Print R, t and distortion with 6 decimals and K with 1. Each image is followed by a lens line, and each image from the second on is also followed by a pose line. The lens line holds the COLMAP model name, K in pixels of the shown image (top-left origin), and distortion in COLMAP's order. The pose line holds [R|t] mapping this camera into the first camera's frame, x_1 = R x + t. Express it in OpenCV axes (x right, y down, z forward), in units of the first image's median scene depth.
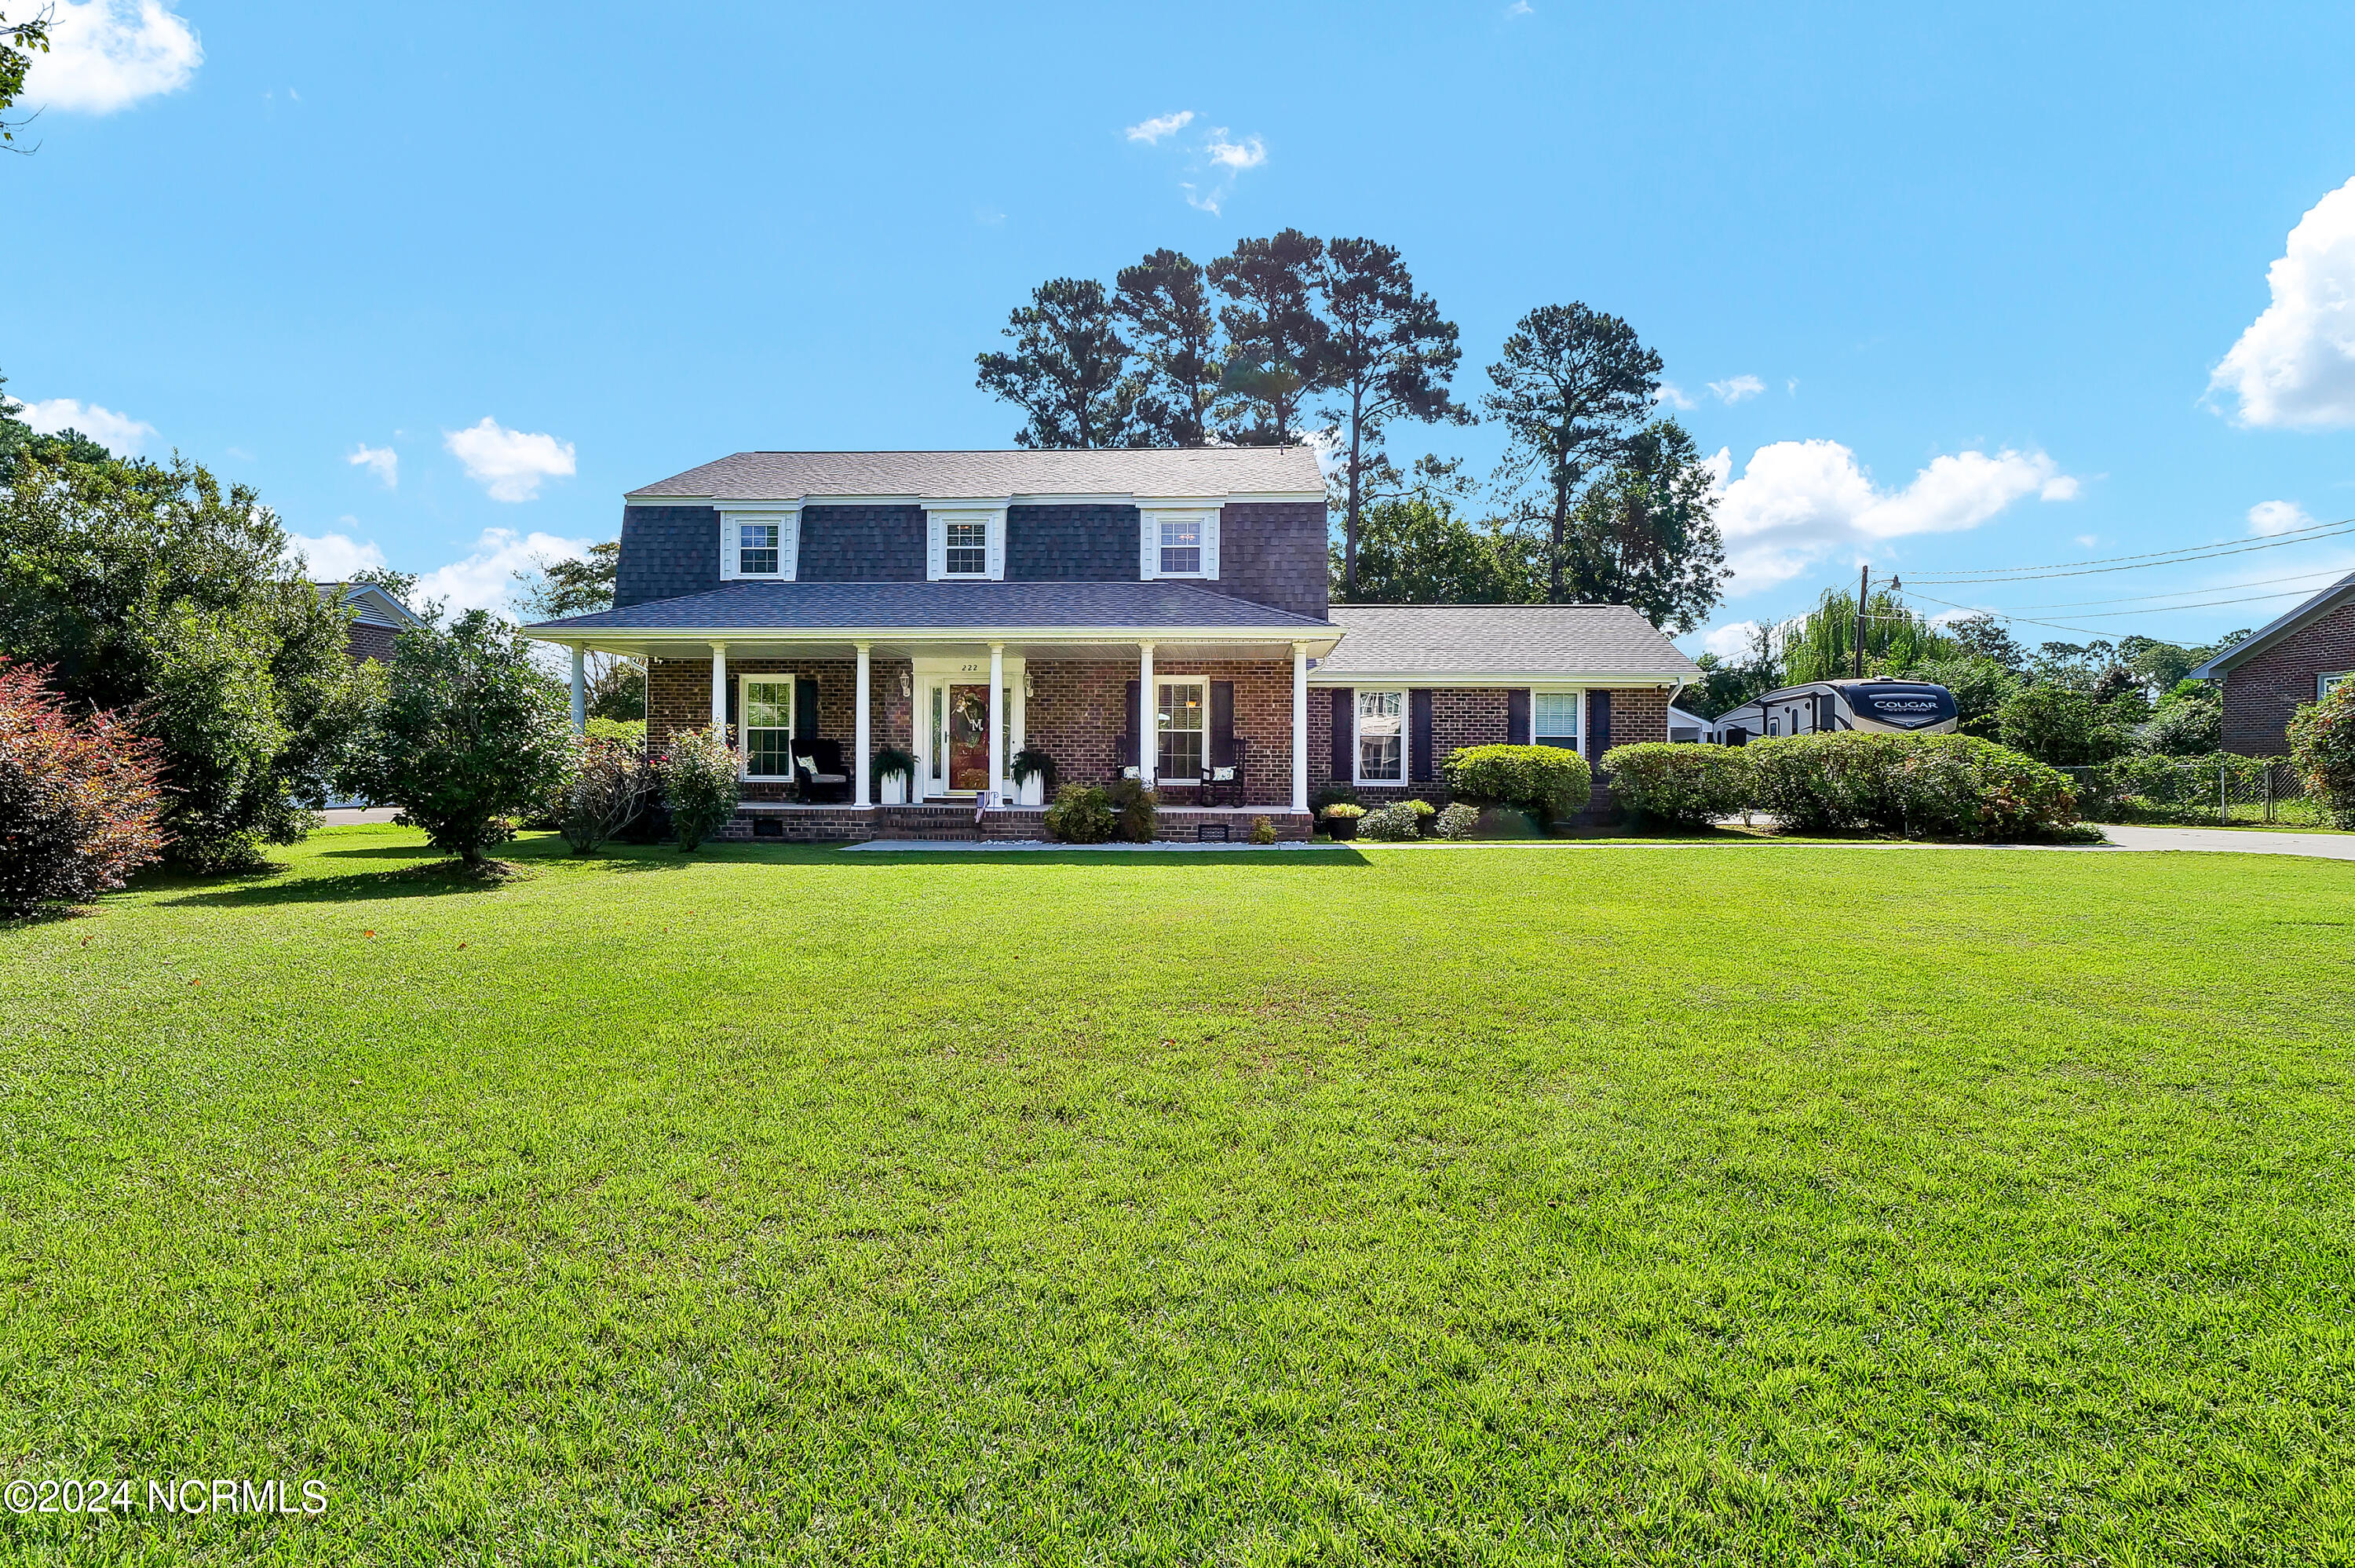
lens RADIAL K [[1195.3, 0, 1174.2], [0, 1195.3, 773.3], [0, 0, 1]] dist [-0.005219, -0.006551]
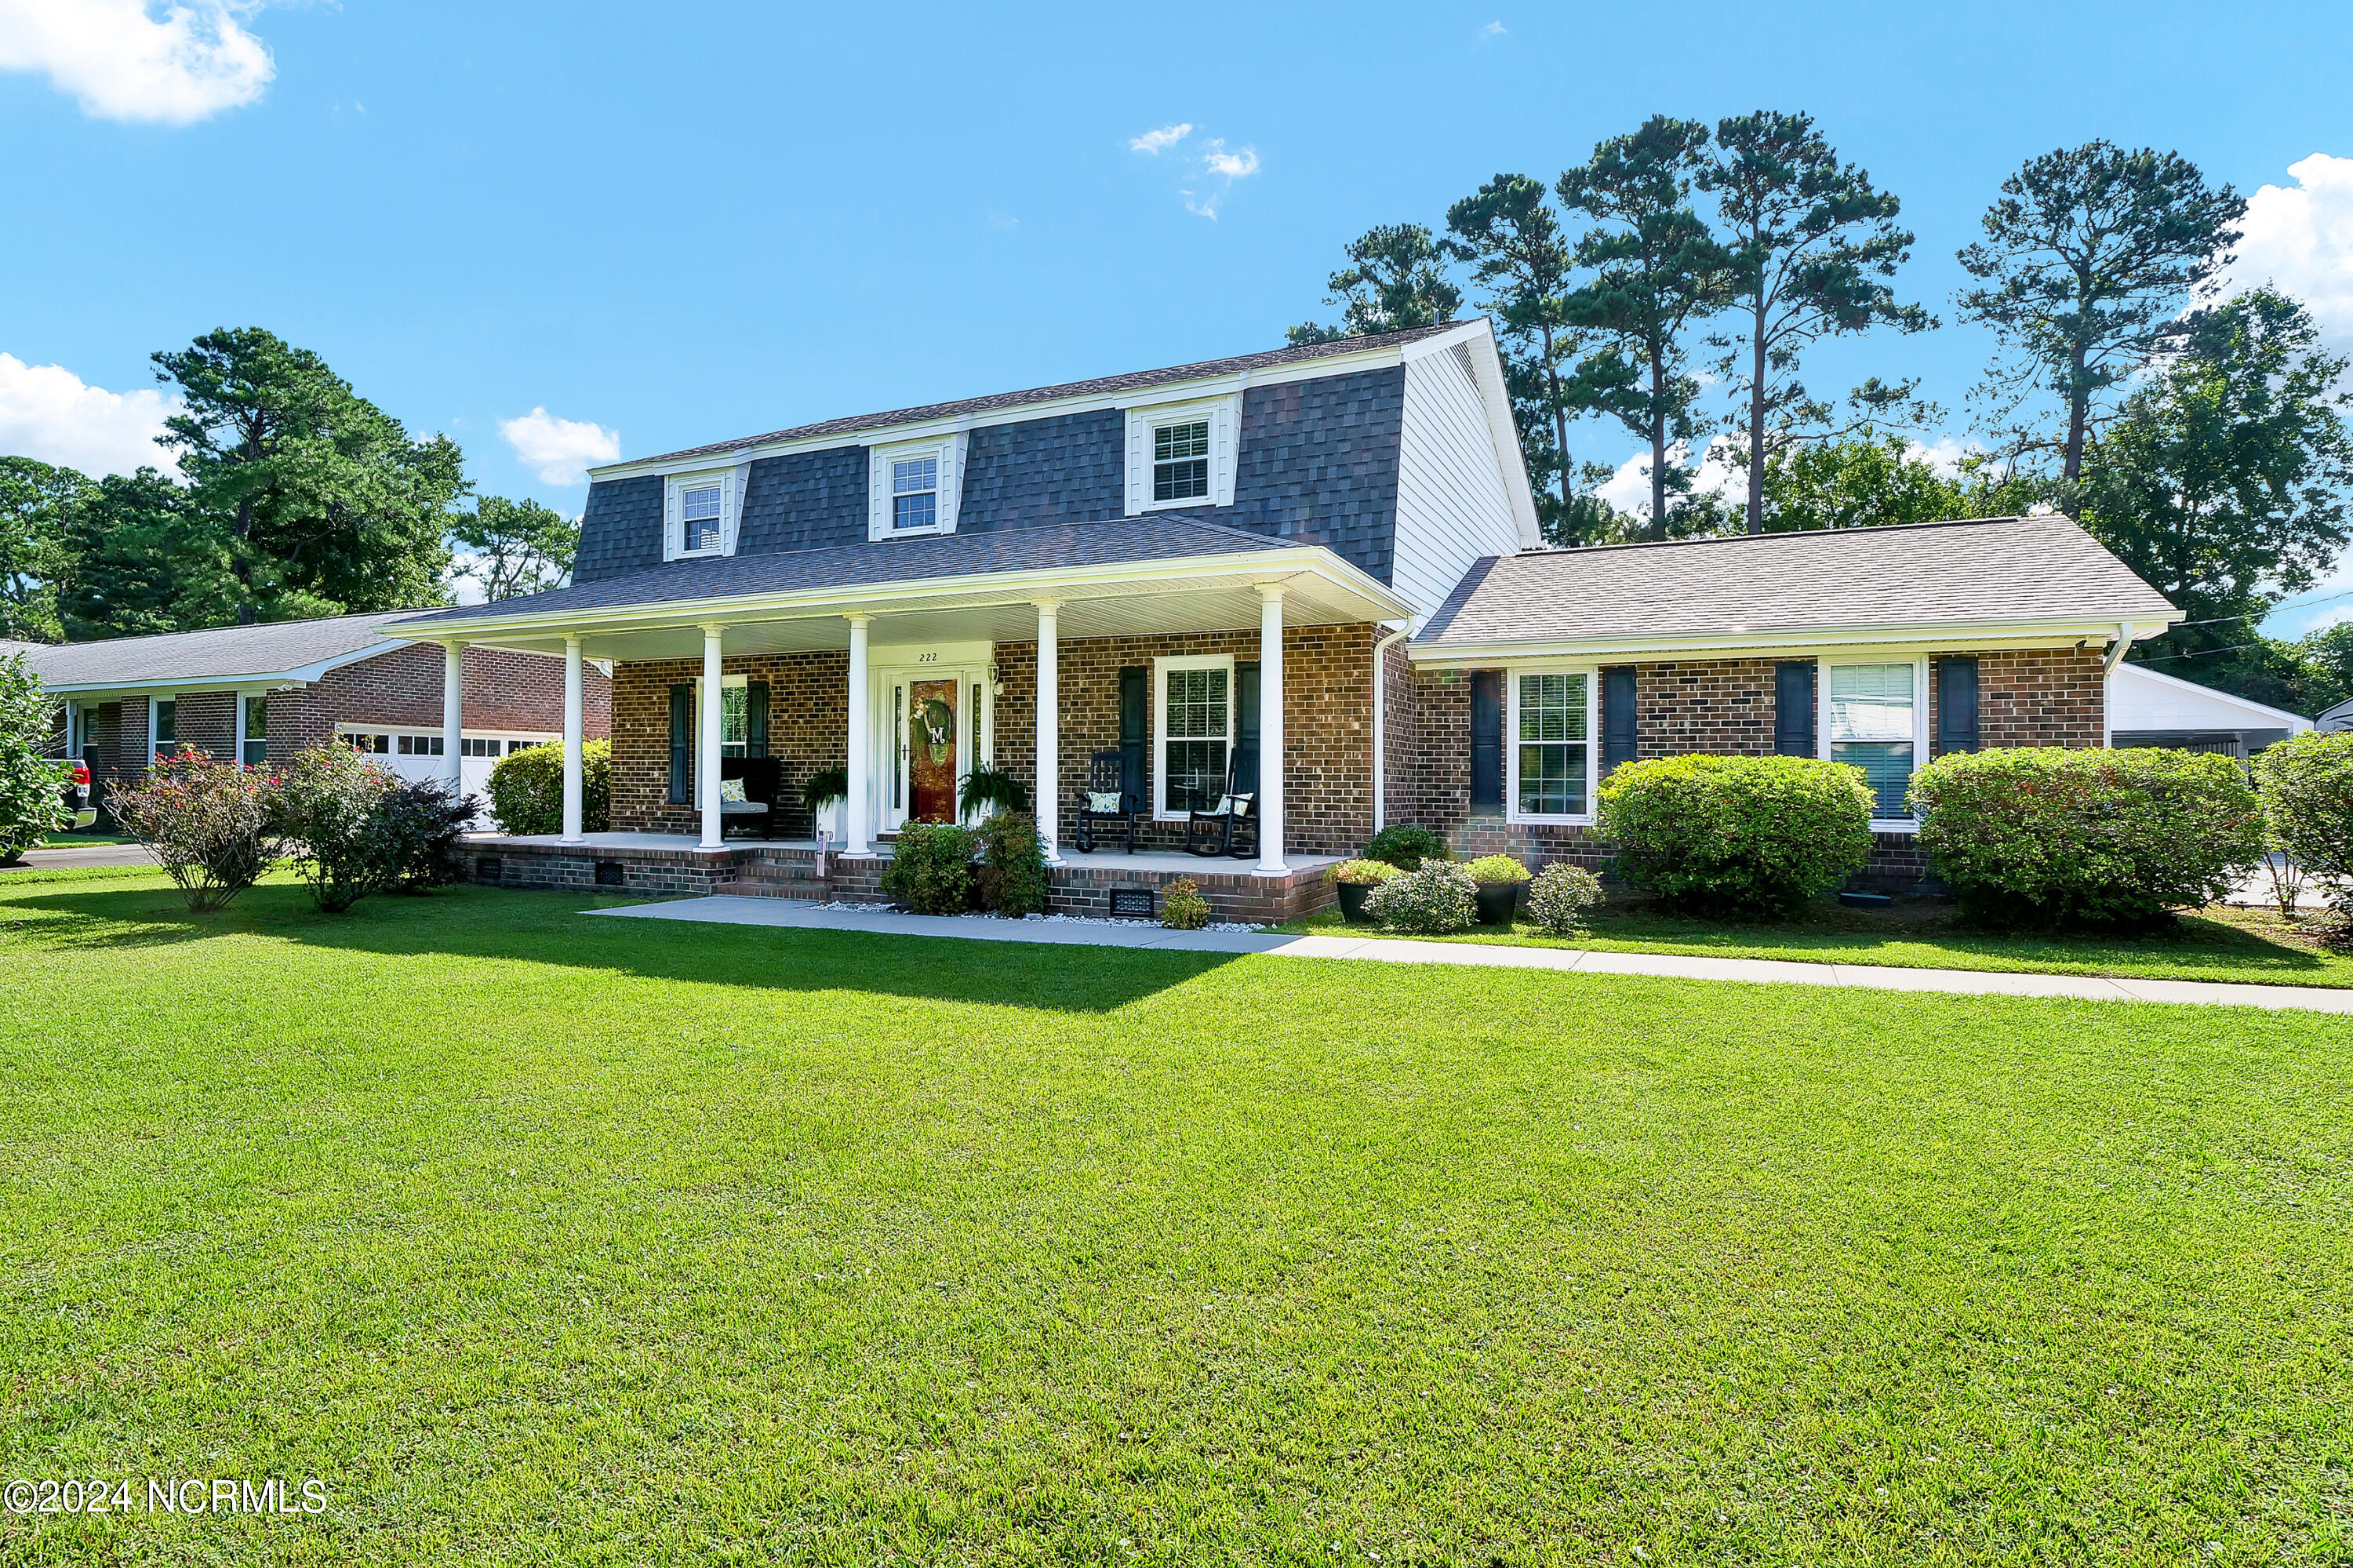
lens RADIAL K [[1194.5, 0, 1173.2], [0, 1194.5, 773.3], [0, 0, 1]] dist [-0.005219, -0.006551]
pose [[0.926694, -0.003807, -0.375796, 0.090527], [-0.002461, 0.999866, -0.016198, -0.002197], [0.375807, 0.015936, 0.926561, 0.141921]]
